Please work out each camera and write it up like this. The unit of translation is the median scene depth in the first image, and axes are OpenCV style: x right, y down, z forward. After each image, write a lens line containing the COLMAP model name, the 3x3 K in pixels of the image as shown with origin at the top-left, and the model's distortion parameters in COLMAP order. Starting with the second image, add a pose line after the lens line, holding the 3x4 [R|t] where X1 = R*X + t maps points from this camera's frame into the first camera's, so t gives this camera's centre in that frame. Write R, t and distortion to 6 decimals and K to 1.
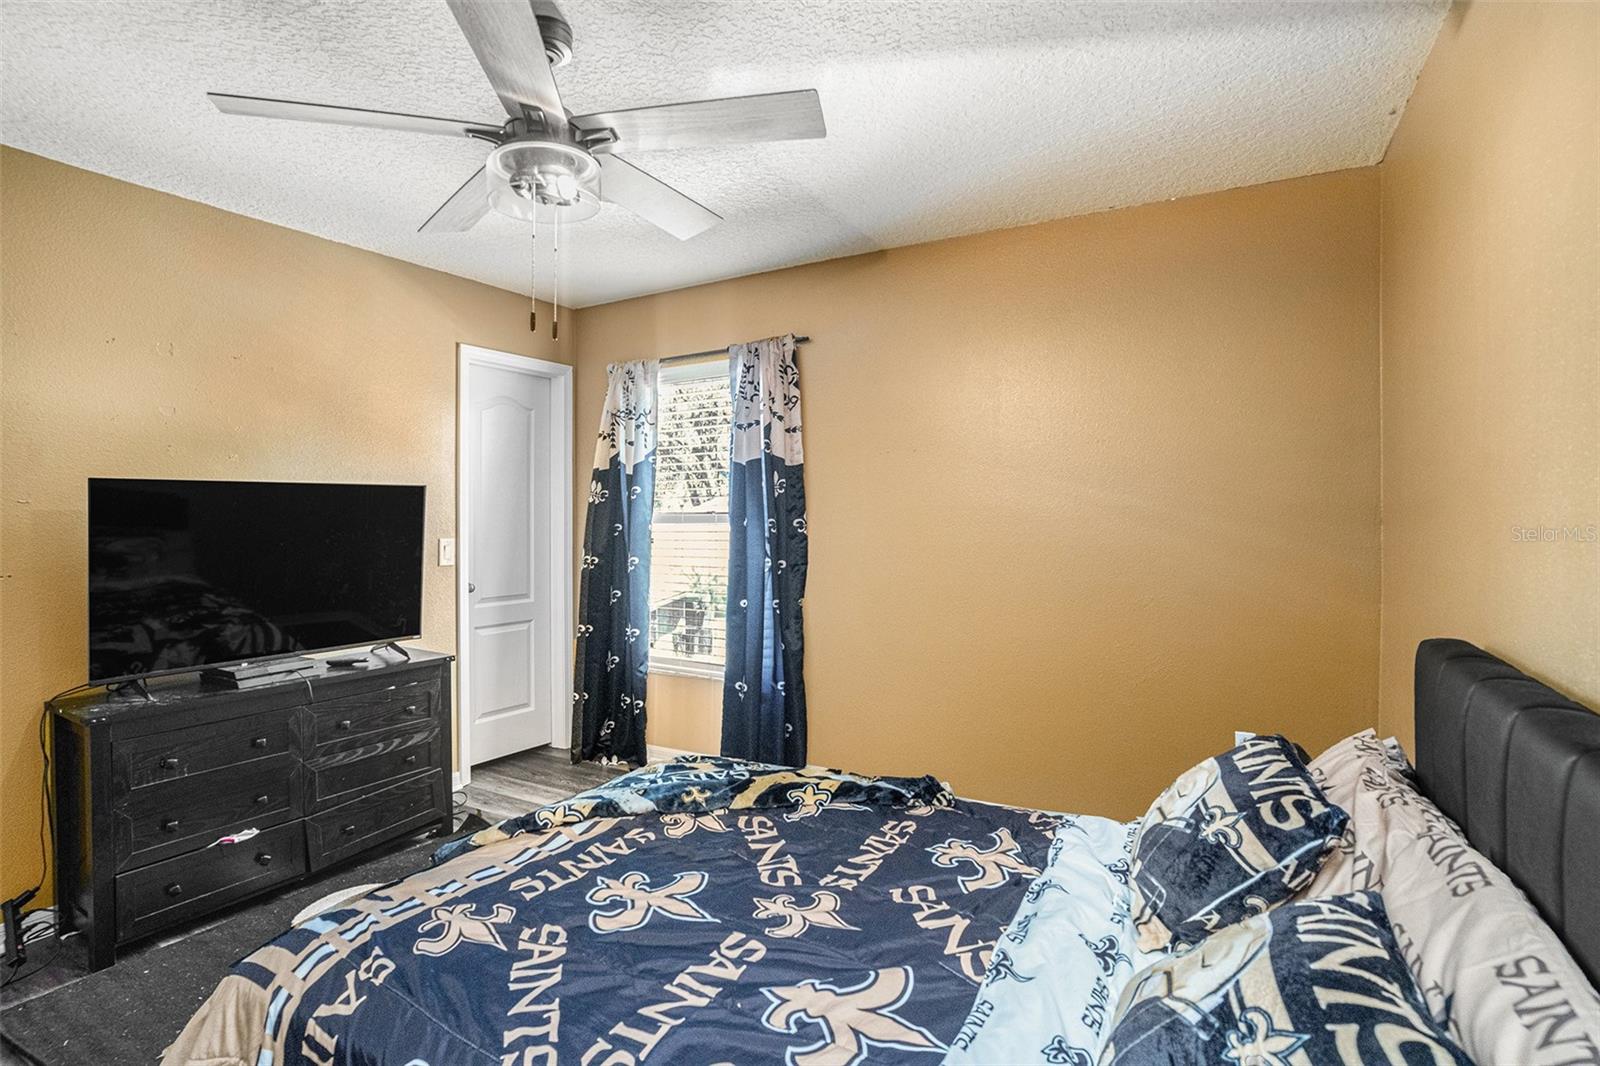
lens RADIAL K [[790.7, 0, 800.0], [0, 790.7, 533.0], [0, 0, 1]] dist [0.000319, 0.000178]
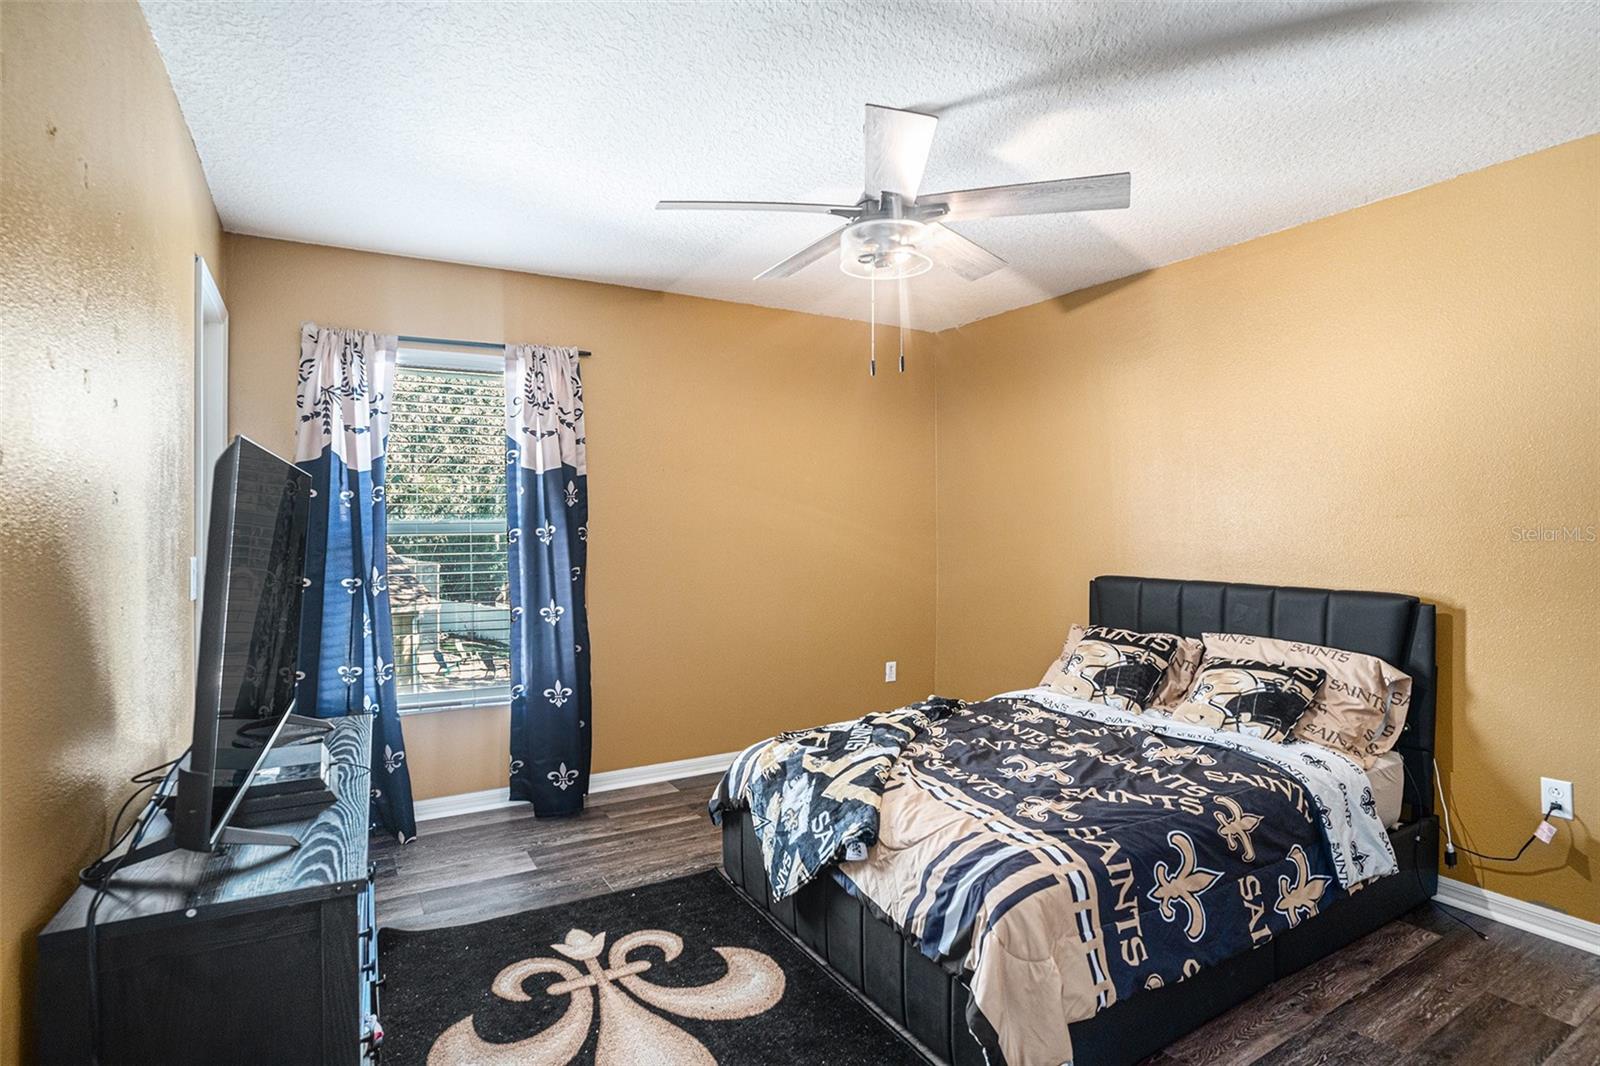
lens RADIAL K [[785.1, 0, 781.3], [0, 785.1, 528.0], [0, 0, 1]] dist [-0.061677, 0.000223]
pose [[0.475367, 0.001758, 0.879786, -0.777031], [-0.001036, 0.999998, -0.001438, -0.016839], [-0.879787, -0.000228, 0.475368, 0.291283]]
